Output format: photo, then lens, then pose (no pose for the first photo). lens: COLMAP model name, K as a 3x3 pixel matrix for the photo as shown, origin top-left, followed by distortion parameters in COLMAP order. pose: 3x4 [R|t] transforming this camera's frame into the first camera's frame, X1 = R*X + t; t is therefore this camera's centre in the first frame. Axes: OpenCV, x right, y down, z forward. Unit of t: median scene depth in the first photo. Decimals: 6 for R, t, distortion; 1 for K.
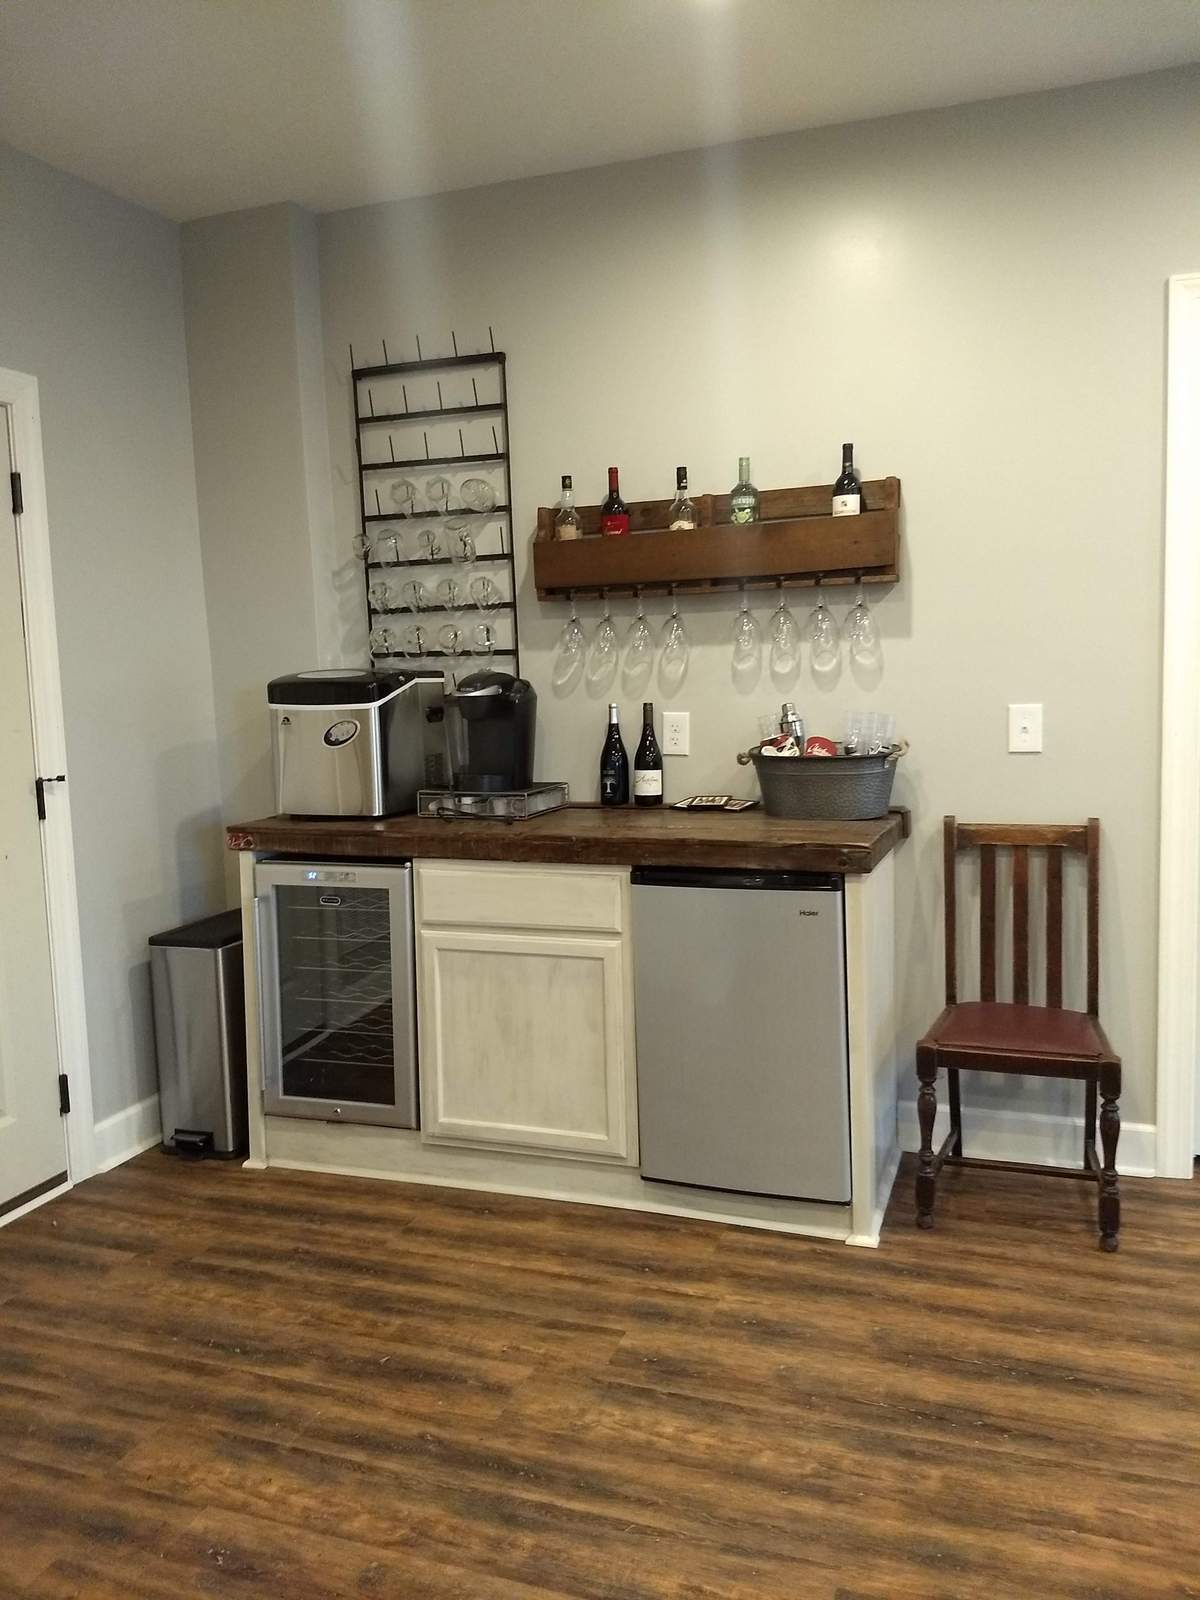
lens RADIAL K [[1276.4, 0, 598.4], [0, 1276.4, 789.2], [0, 0, 1]] dist [0.082040, -0.015865]
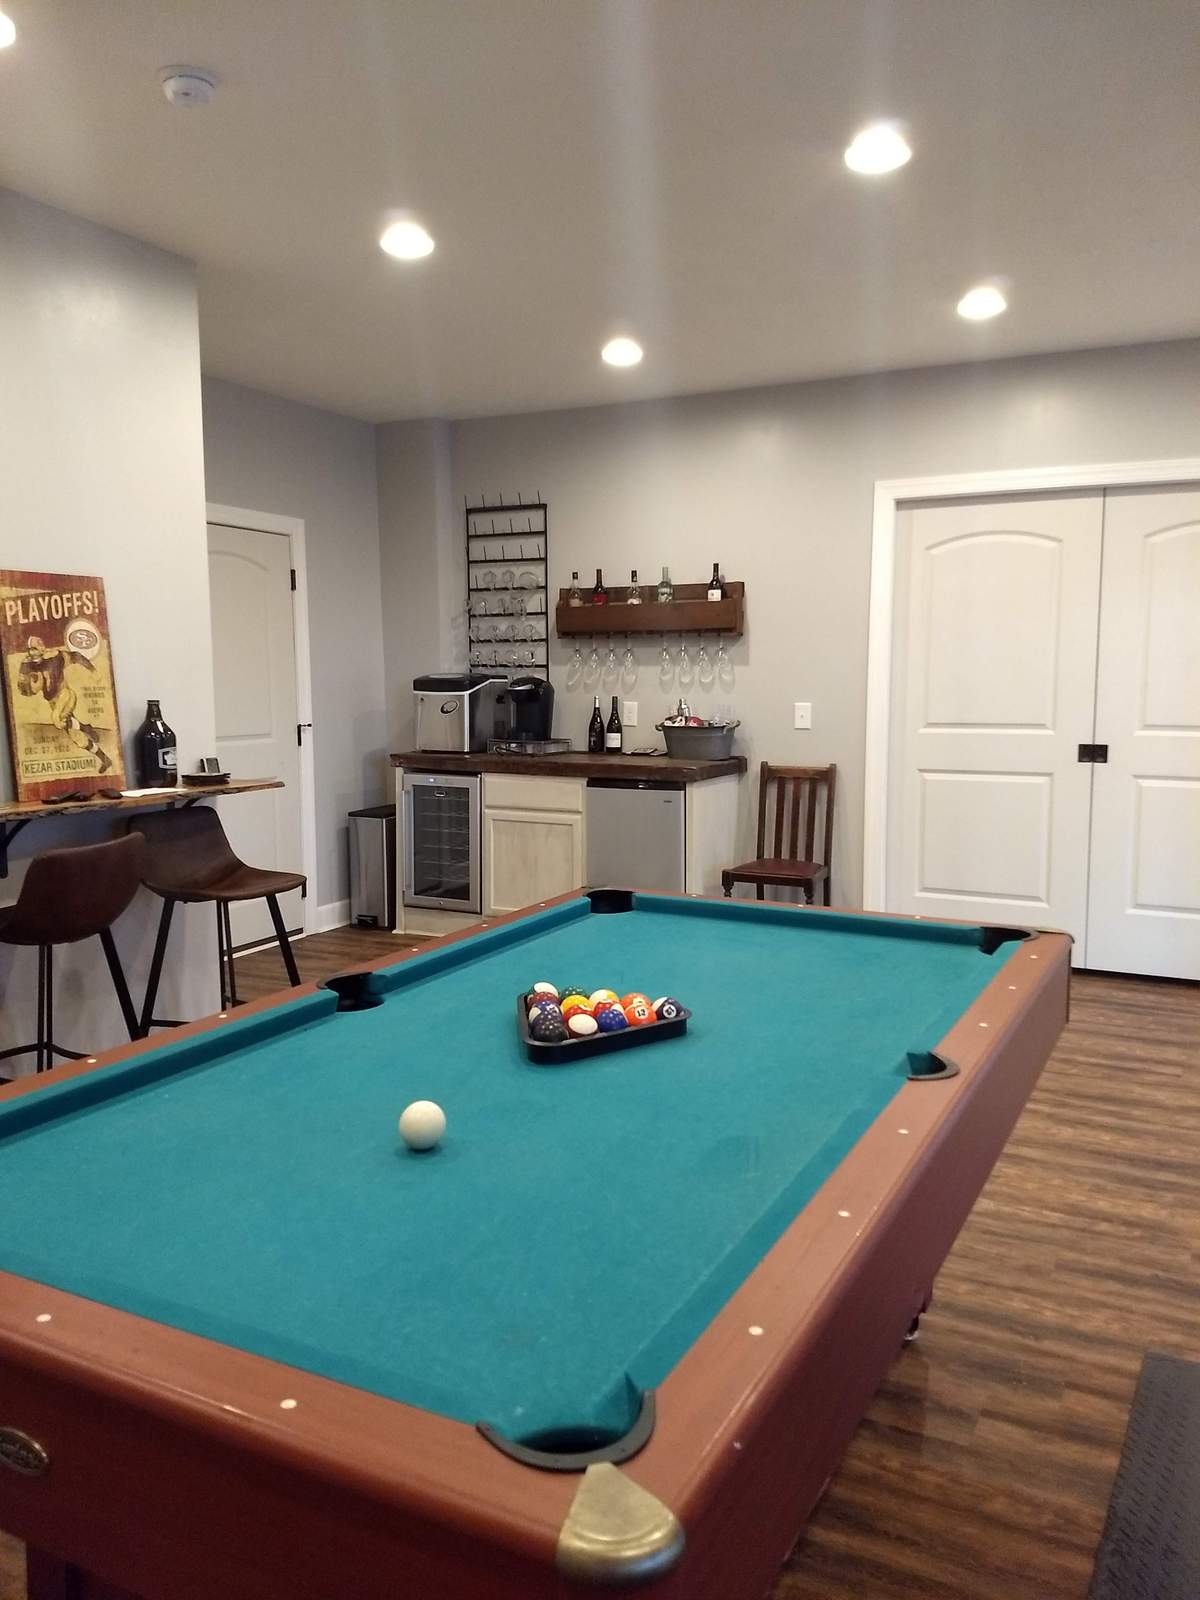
lens RADIAL K [[1276.4, 0, 603.3], [0, 1276.4, 807.0], [0, 0, 1]] dist [0.082040, -0.015865]
pose [[0.992821, 0.041259, -0.112270, 0.241390], [-0.039665, 0.999078, 0.016397, 0.063277], [0.112843, -0.011826, 0.993542, -0.848967]]
